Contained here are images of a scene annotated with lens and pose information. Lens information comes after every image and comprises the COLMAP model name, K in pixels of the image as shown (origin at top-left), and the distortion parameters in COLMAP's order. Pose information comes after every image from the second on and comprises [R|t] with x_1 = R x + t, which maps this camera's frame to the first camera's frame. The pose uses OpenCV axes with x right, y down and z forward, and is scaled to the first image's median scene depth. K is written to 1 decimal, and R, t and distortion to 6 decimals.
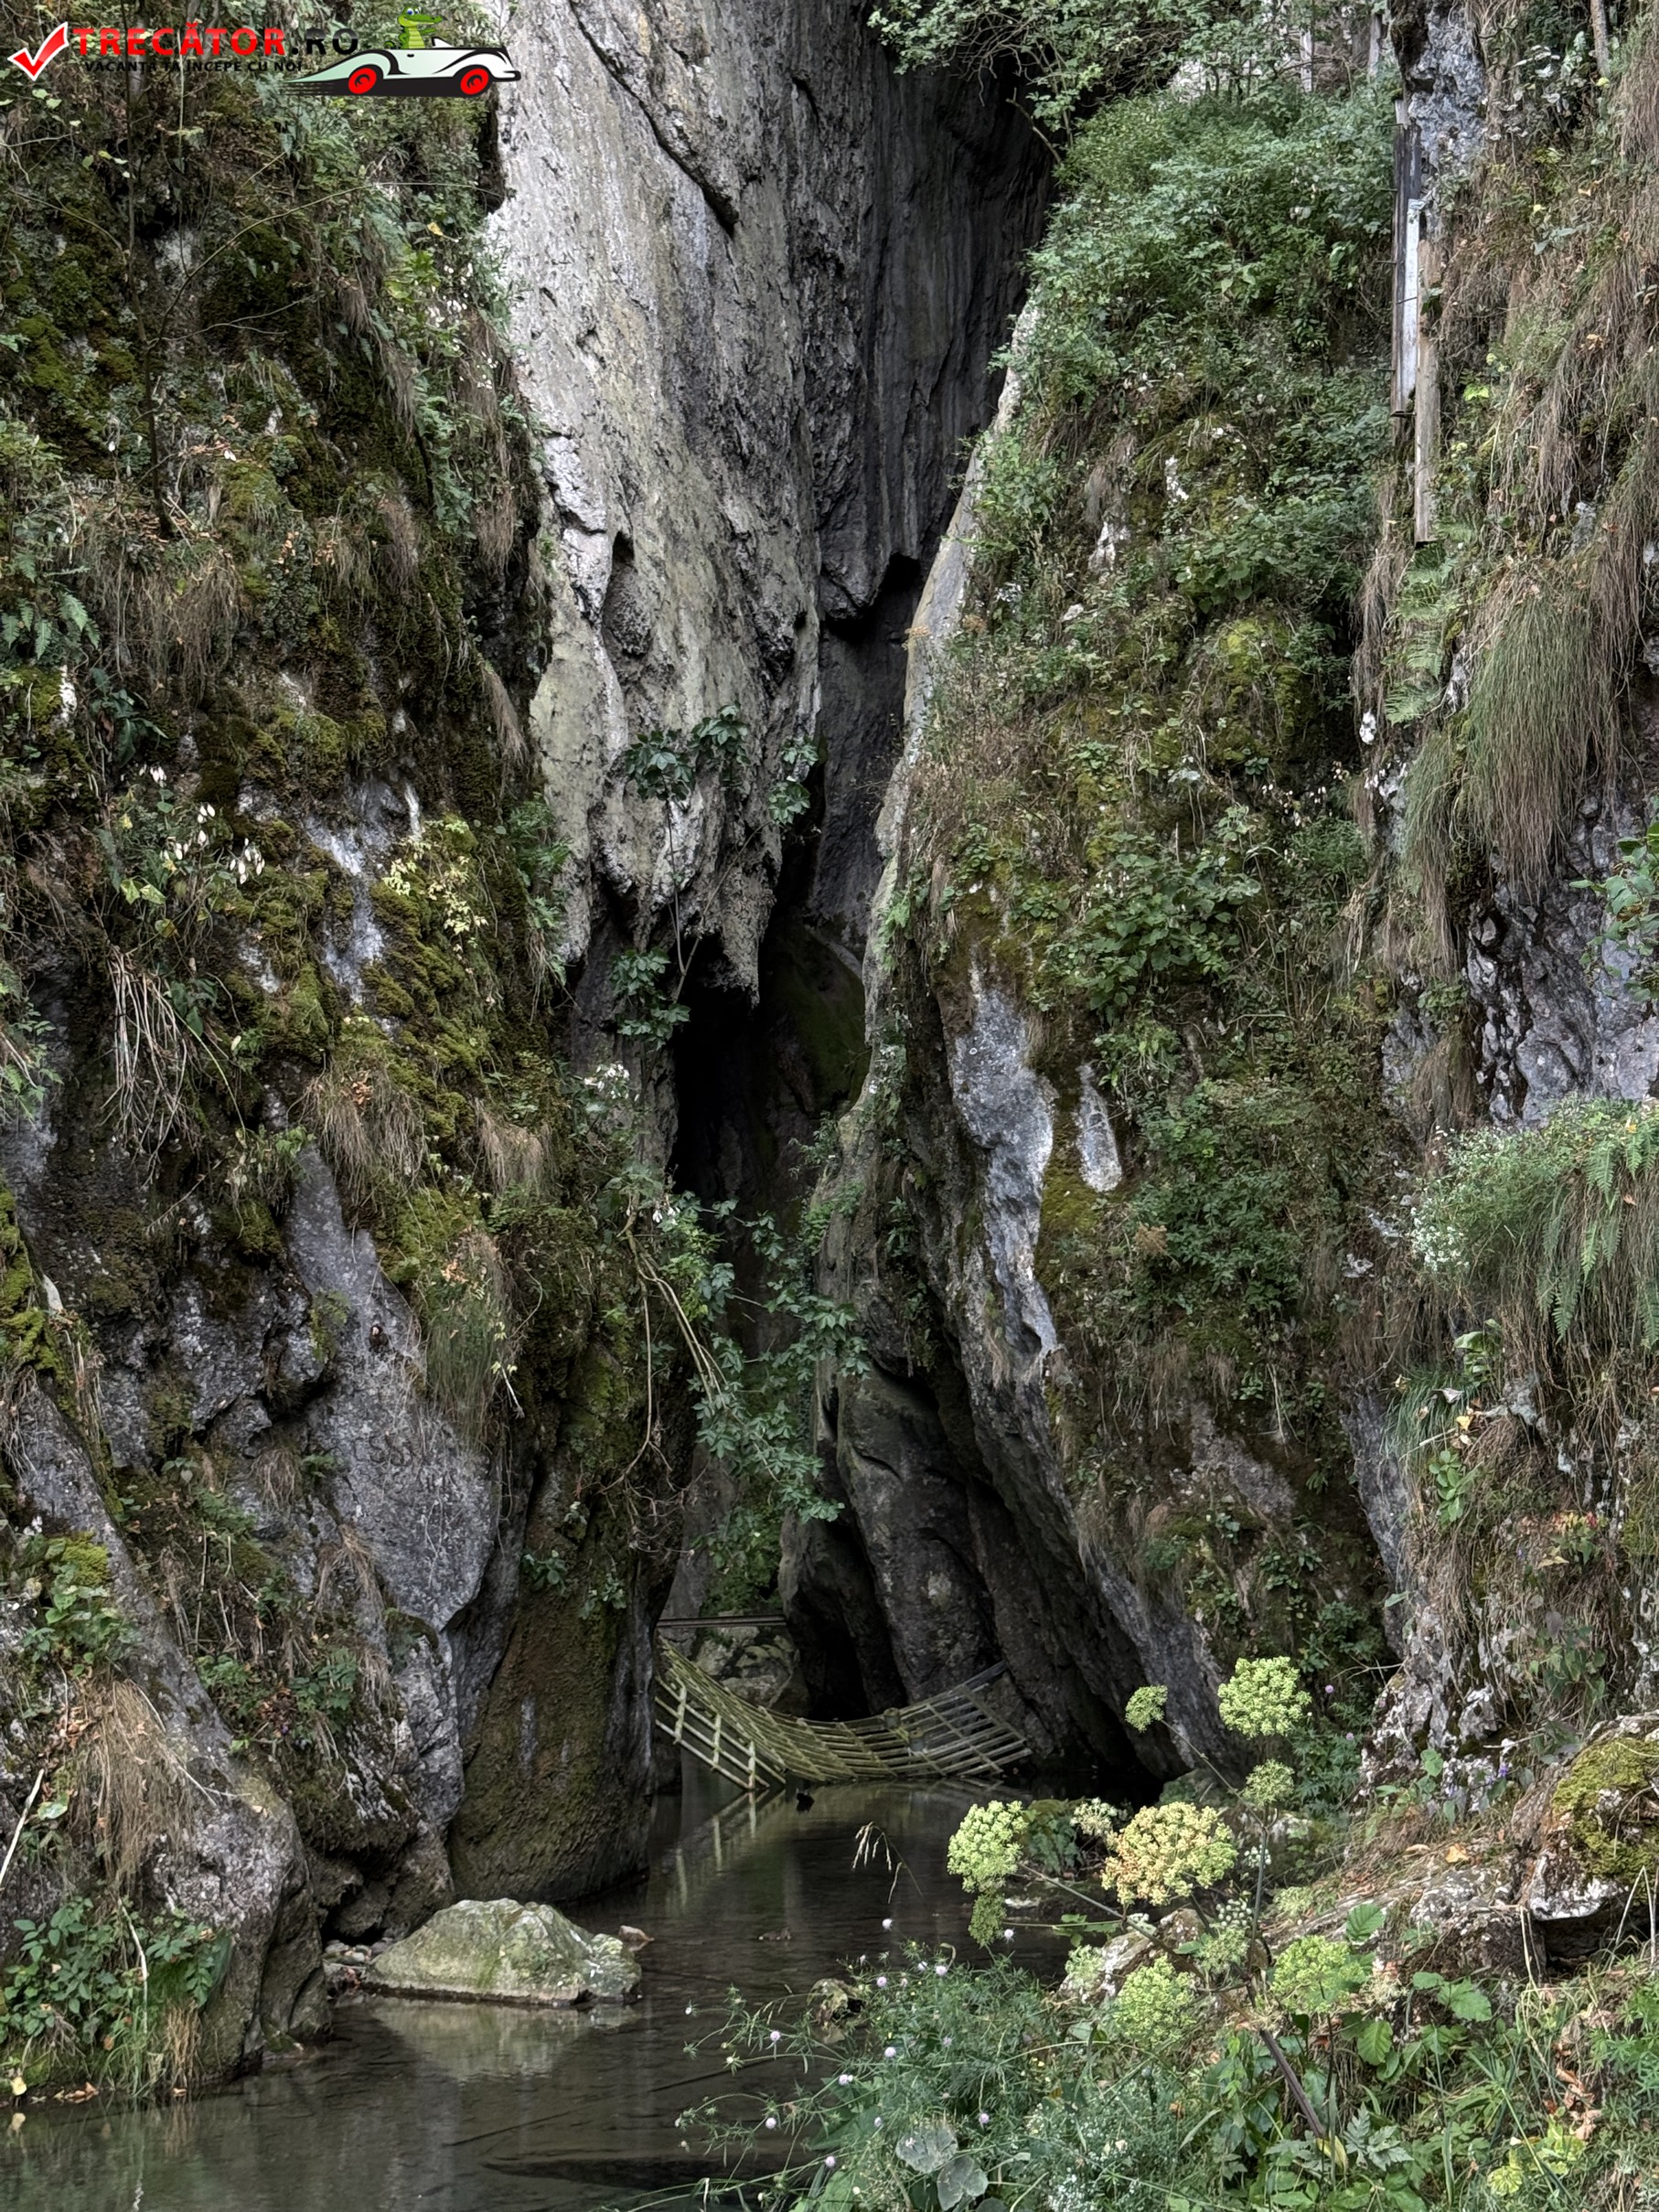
lens RADIAL K [[3080.7, 0, 836.7], [0, 3080.7, 1110.0], [0, 0, 1]] dist [0.176771, -0.274630]
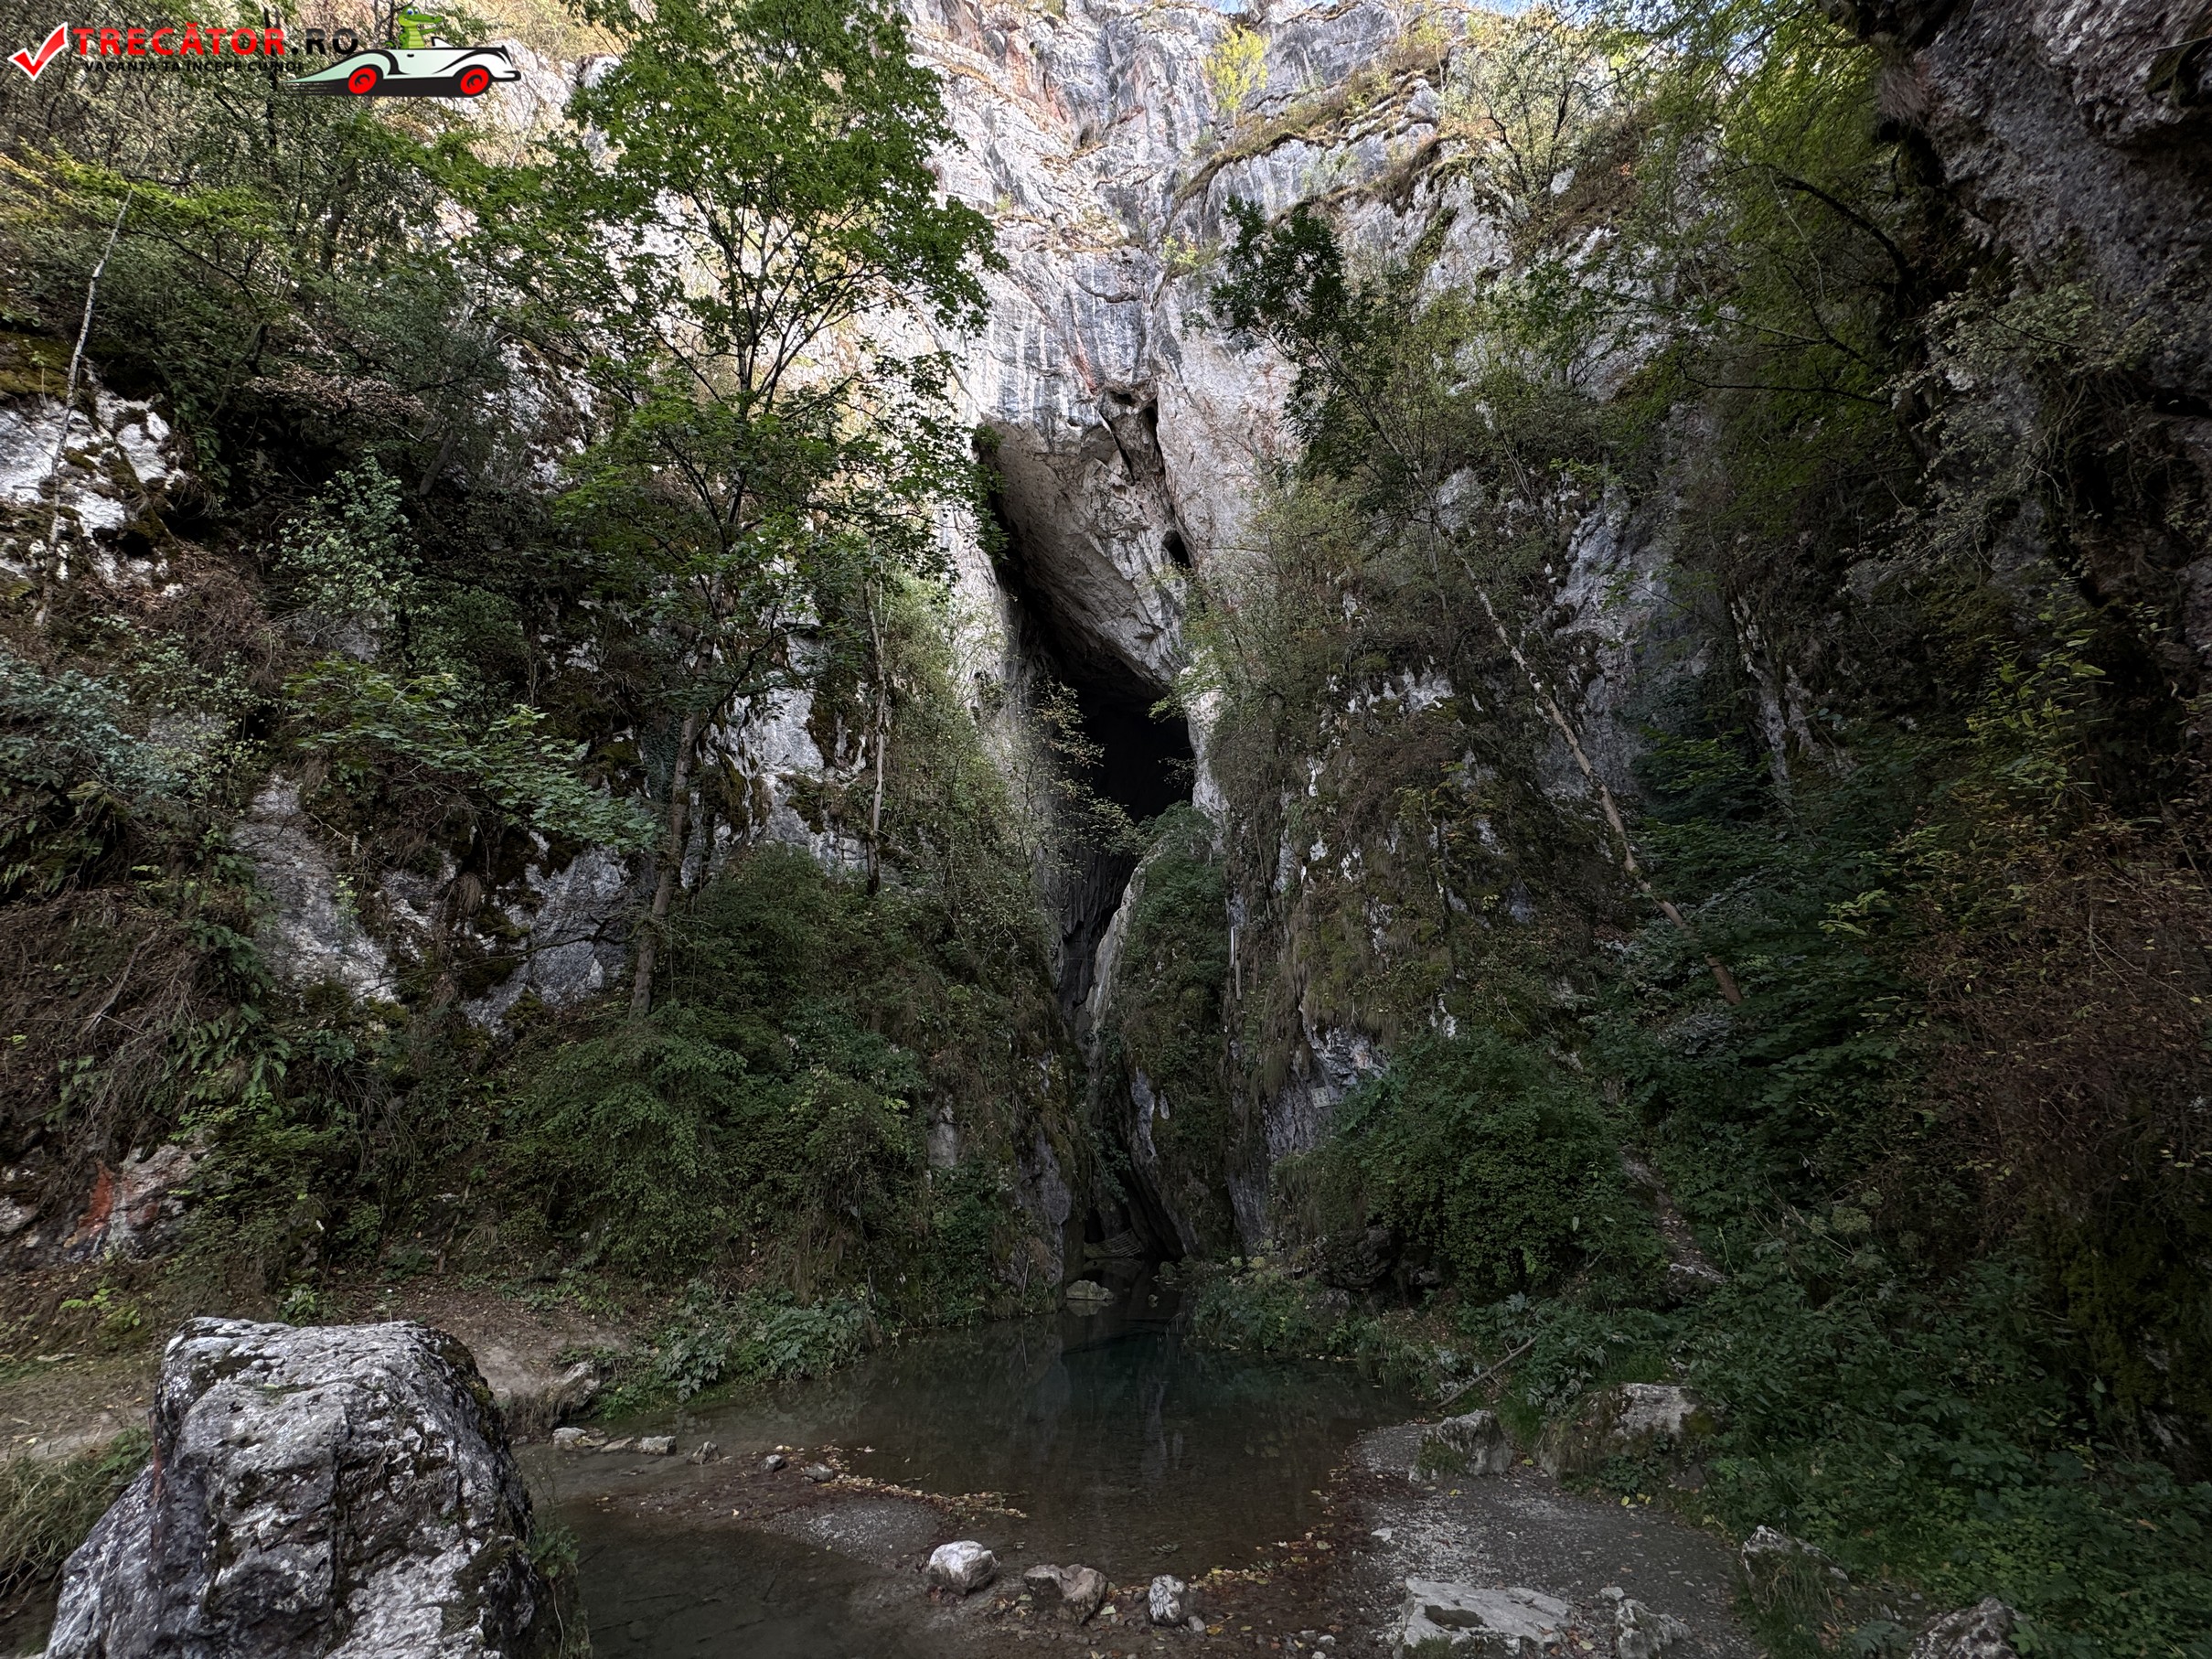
lens RADIAL K [[878.8, 0, 1106.1], [0, 878.8, 825.2], [0, 0, 1]] dist [-0.001492, 0.000077]
pose [[0.996254, 0.036735, 0.078289, -0.148948], [-0.016479, 0.969347, -0.245143, -0.093124], [-0.084895, 0.242935, 0.966321, -0.447181]]
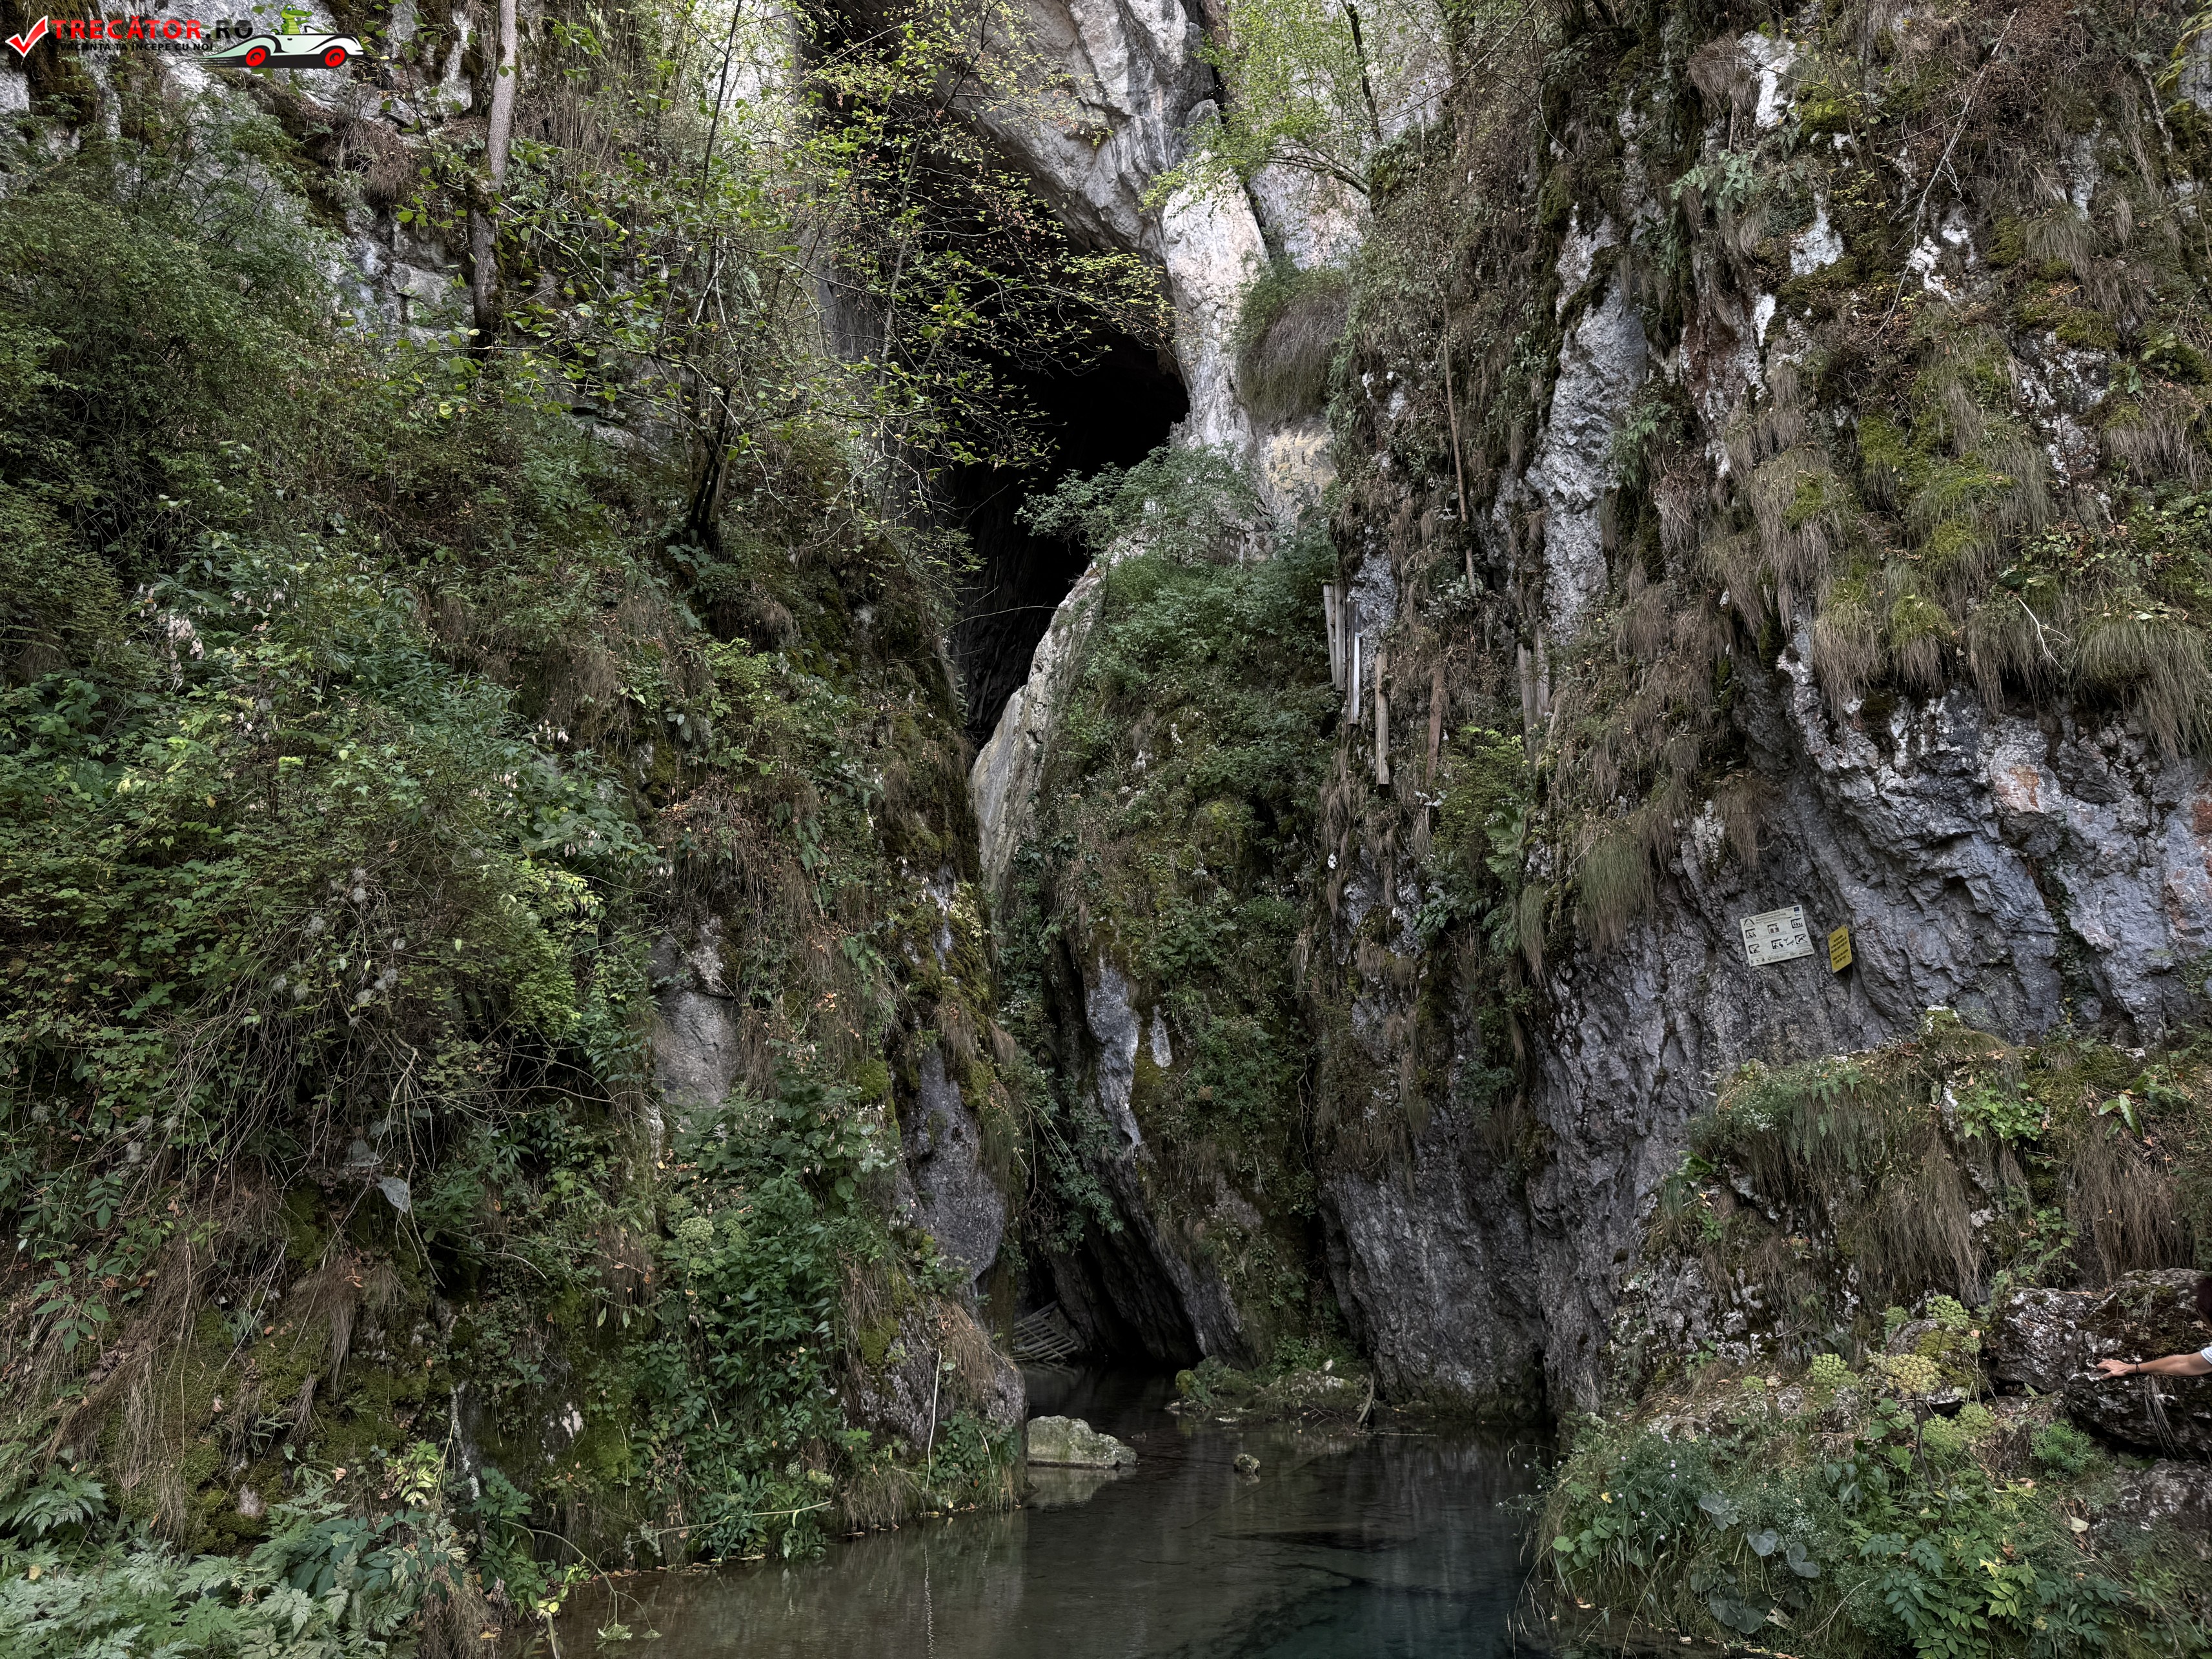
lens RADIAL K [[1544.0, 0, 1098.3], [0, 1544.0, 829.7], [0, 0, 1]] dist [0.091353, -0.125920]
pose [[0.979964, 0.065283, 0.188170, -0.203997], [-0.042571, 0.991579, -0.122310, -0.004117], [-0.194570, 0.111848, 0.974491, -0.040234]]
